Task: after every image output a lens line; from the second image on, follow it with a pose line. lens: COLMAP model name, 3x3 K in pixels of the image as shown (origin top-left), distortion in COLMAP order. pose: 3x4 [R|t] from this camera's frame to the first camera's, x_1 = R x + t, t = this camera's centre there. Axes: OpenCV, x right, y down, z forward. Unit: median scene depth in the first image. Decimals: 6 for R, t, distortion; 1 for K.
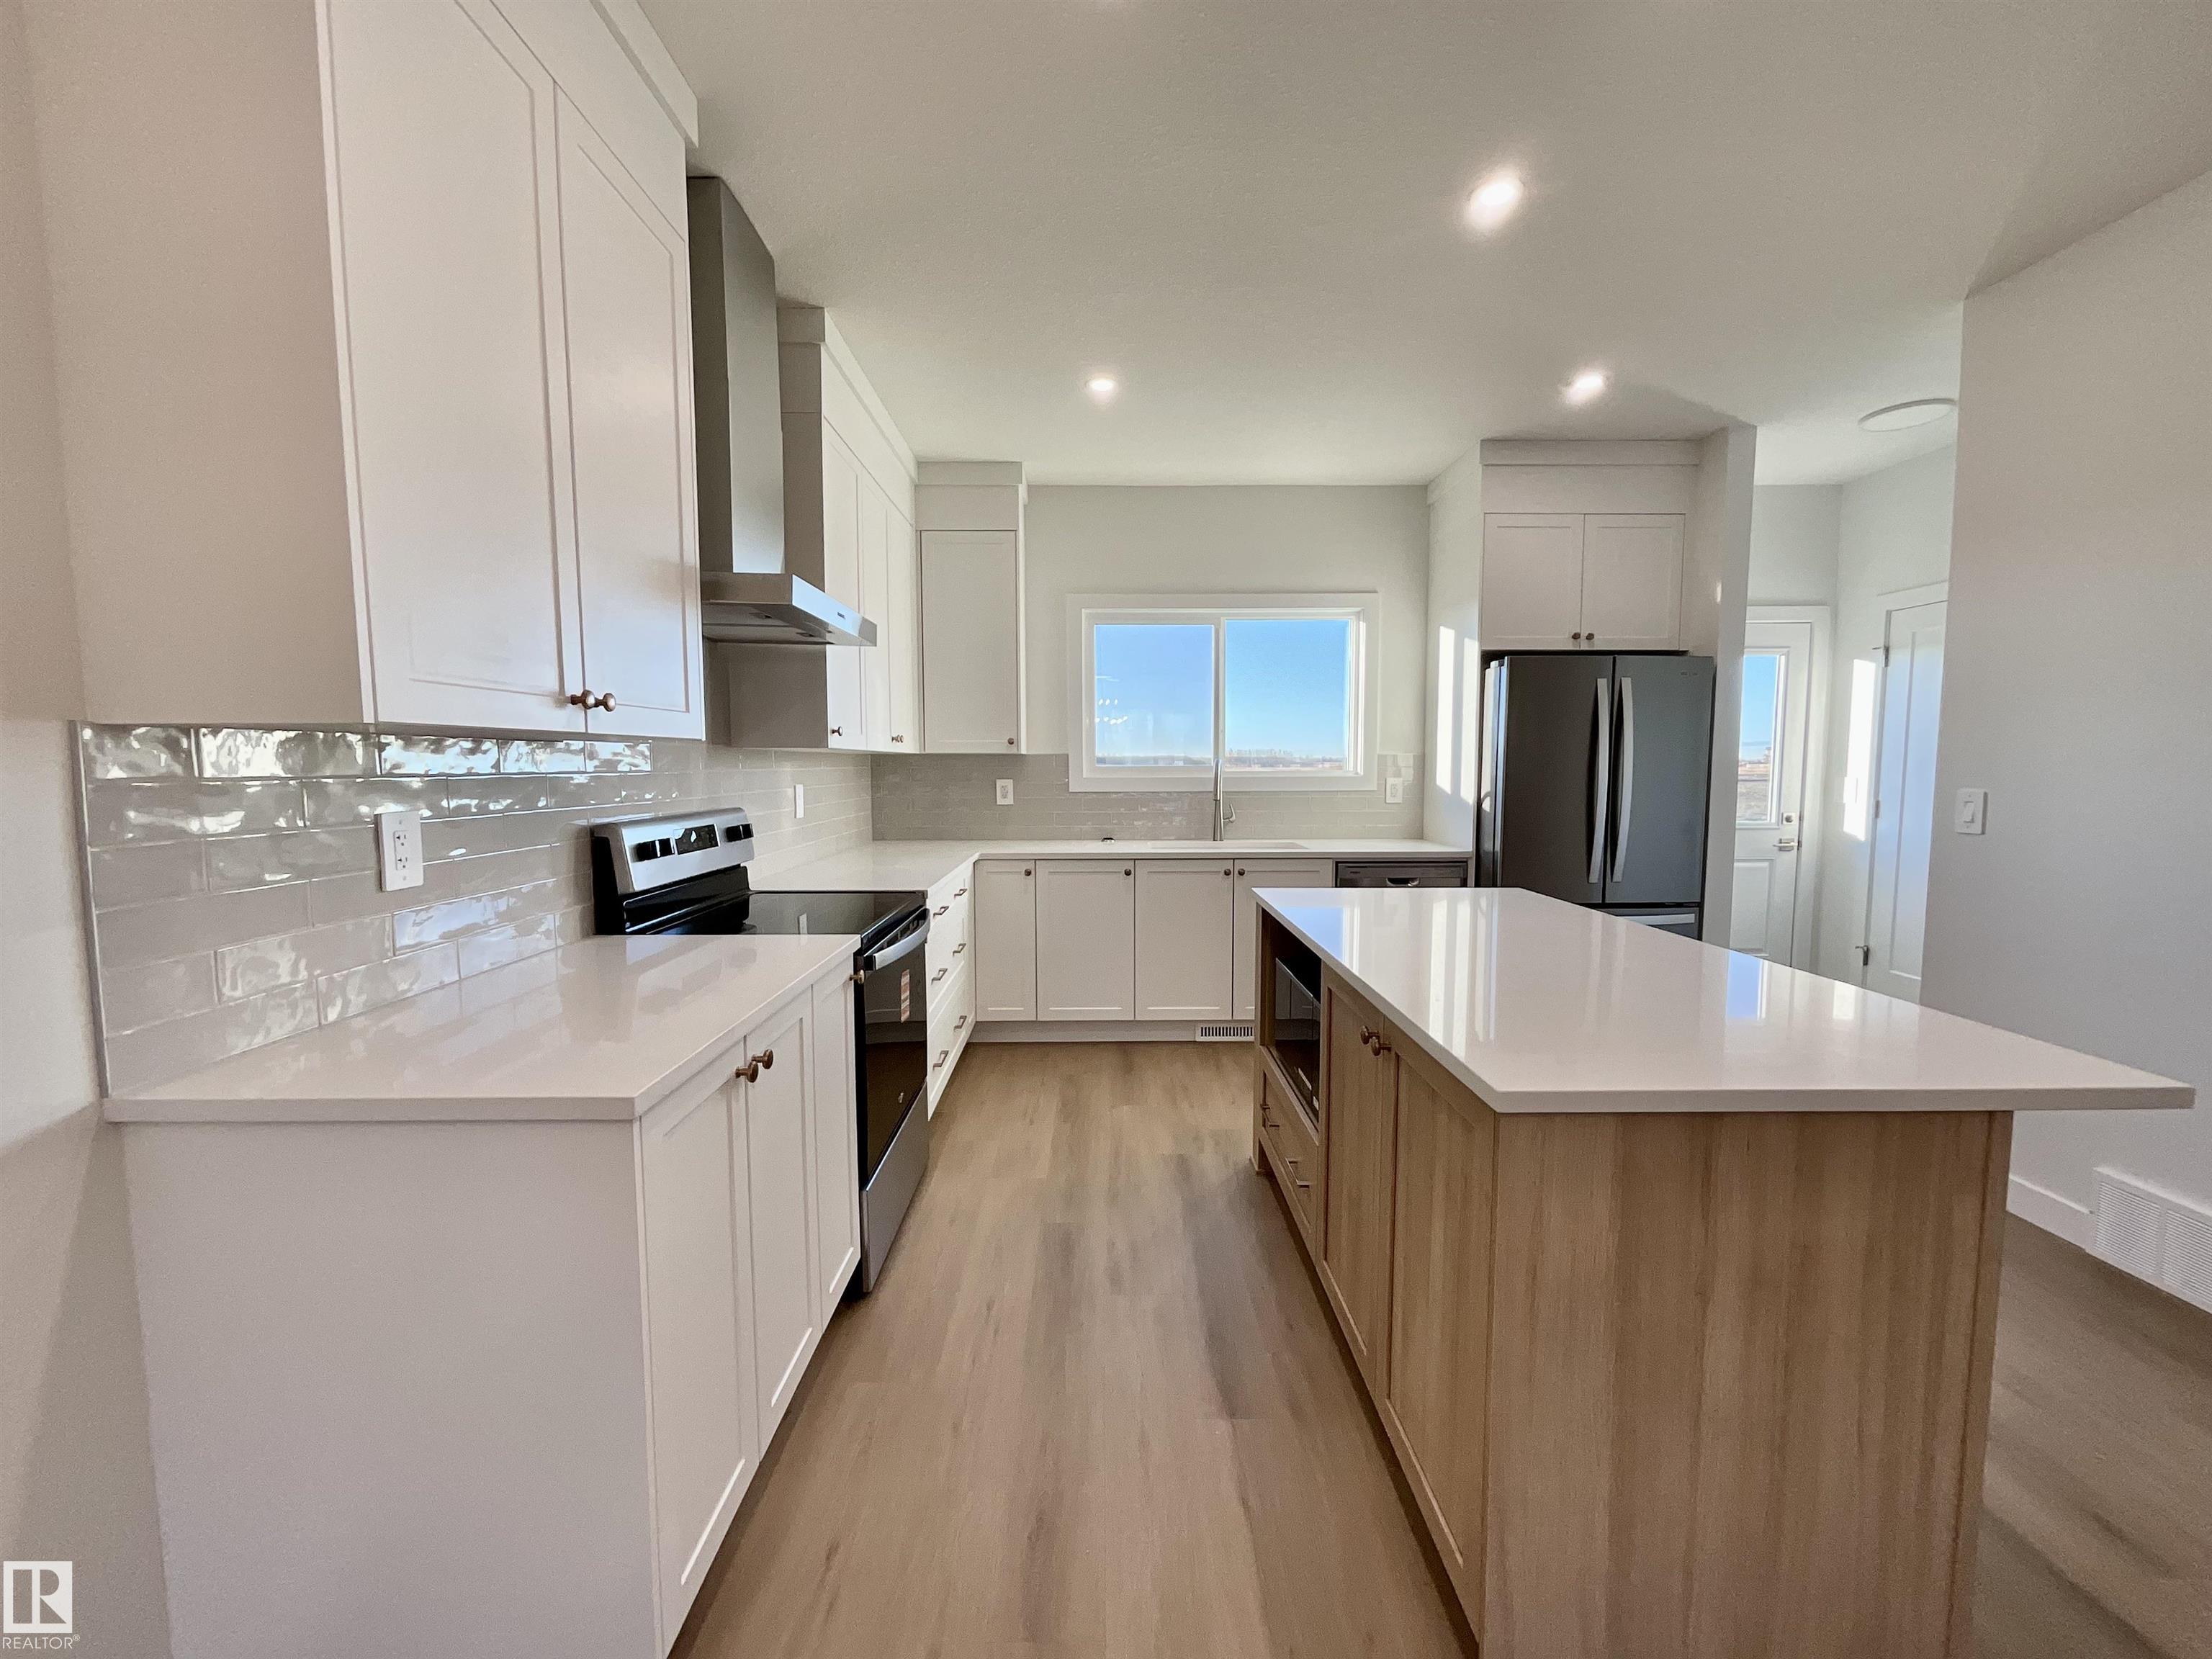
lens RADIAL K [[892.9, 0, 1098.1], [0, 892.9, 833.6], [0, 0, 1]] dist [-0.000491, -0.000047]
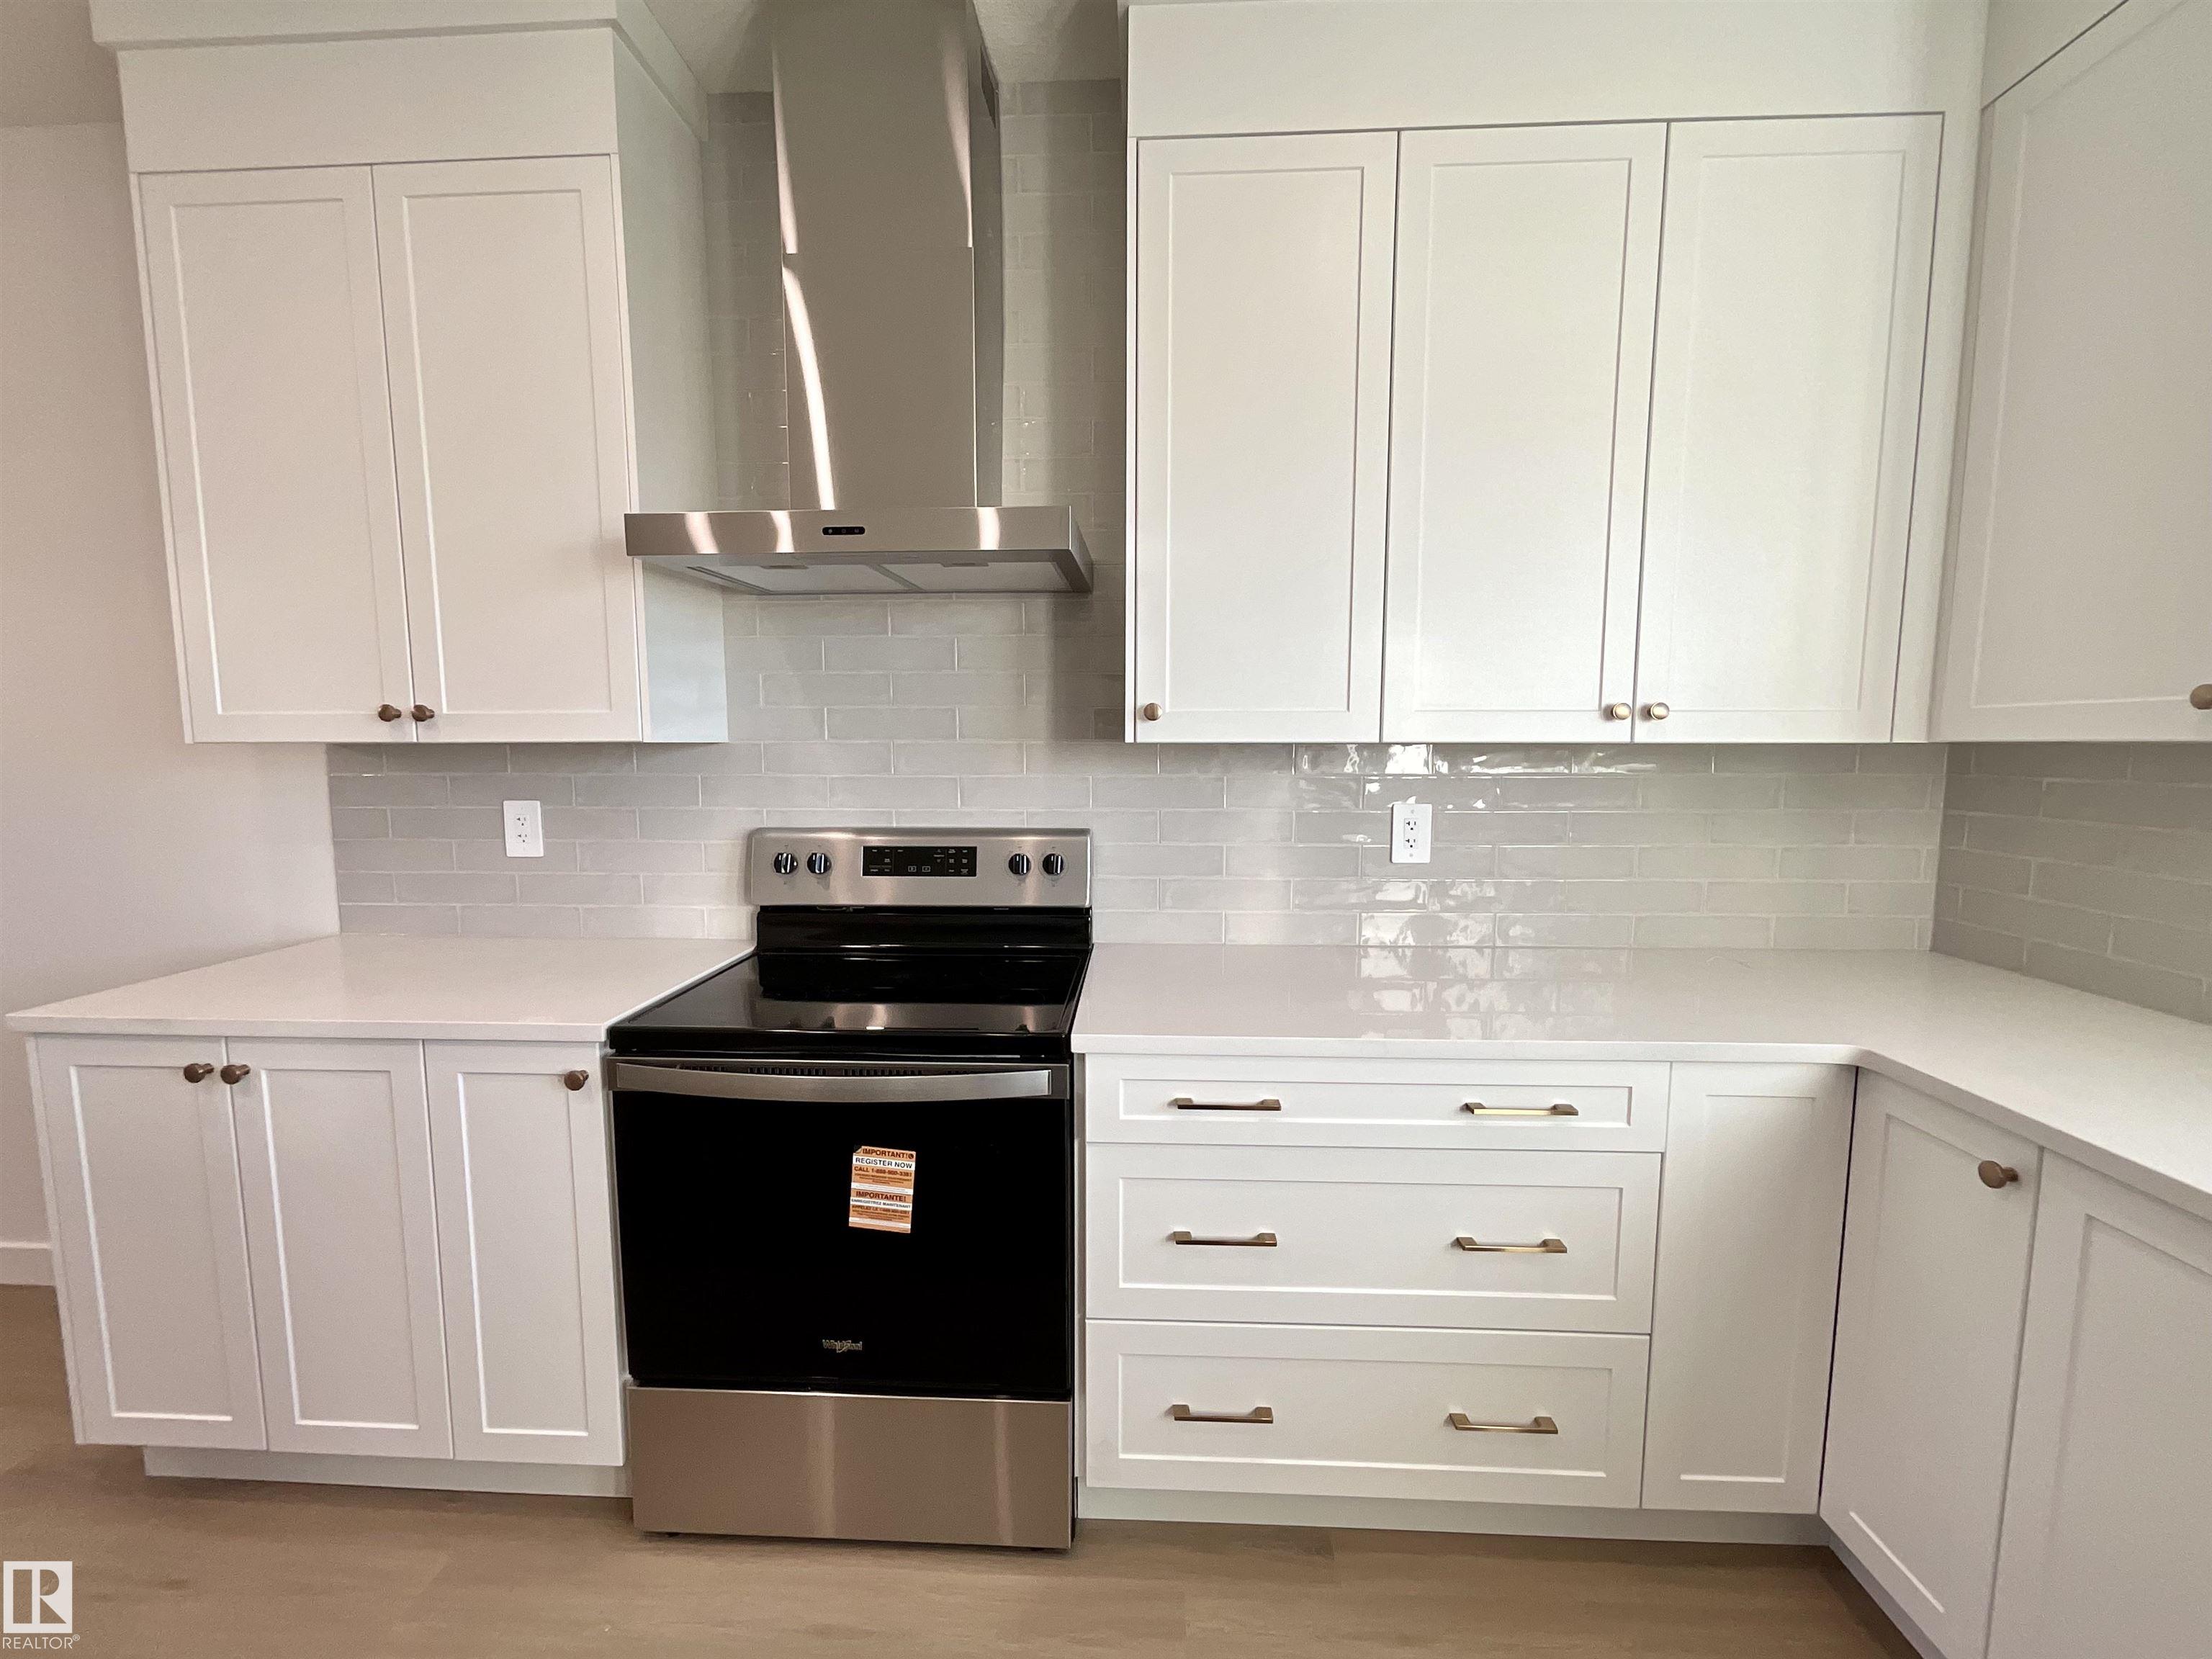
lens RADIAL K [[811.2, 0, 1106.0], [0, 811.2, 829.5], [0, 0, 1]] dist [0.000423, 0.000028]
pose [[-0.047700, 0.071351, -0.996310, 0.182309], [-0.077288, 0.994191, 0.074900, -0.061182], [0.995867, 0.080575, -0.041908, 0.797046]]
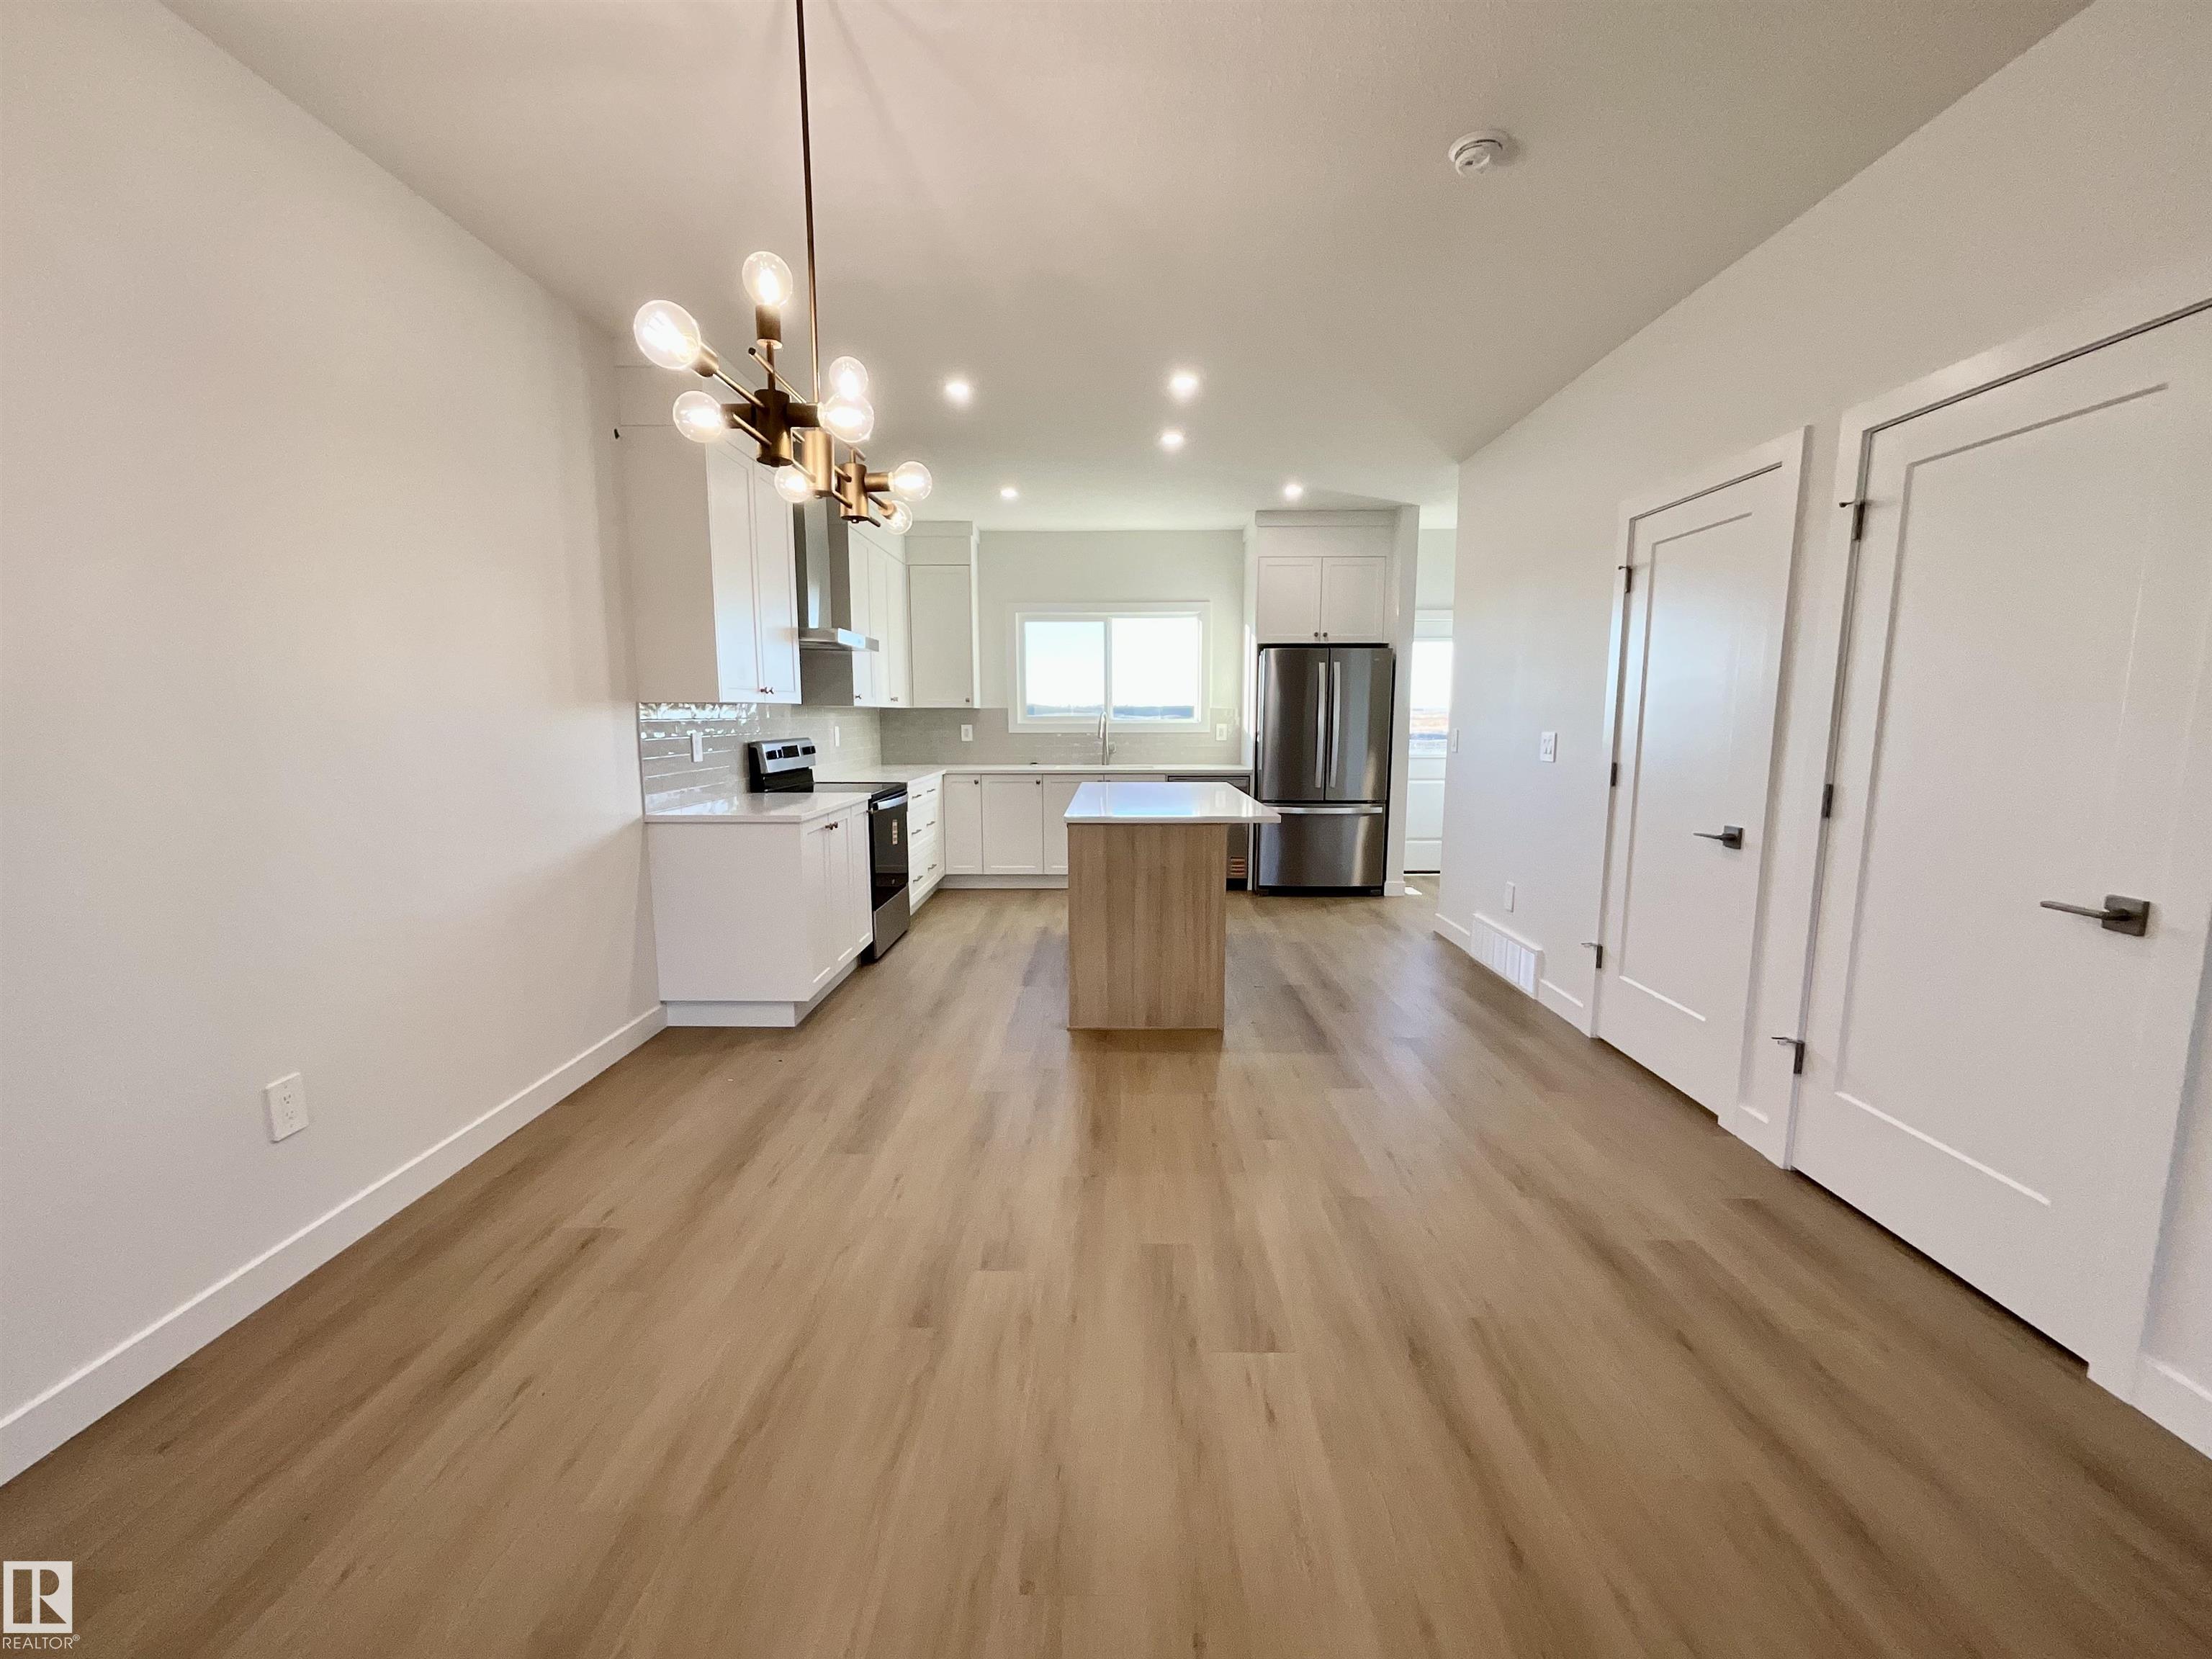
lens RADIAL K [[887.4, 0, 1105.3], [0, 887.4, 846.0], [0, 0, 1]] dist [-0.000729, -0.000064]
pose [[0.999904, 0.003094, -0.013477, 0.191465], [-0.002153, 0.997596, 0.069270, 0.051140], [0.013659, -0.069234, 0.997507, -0.662862]]
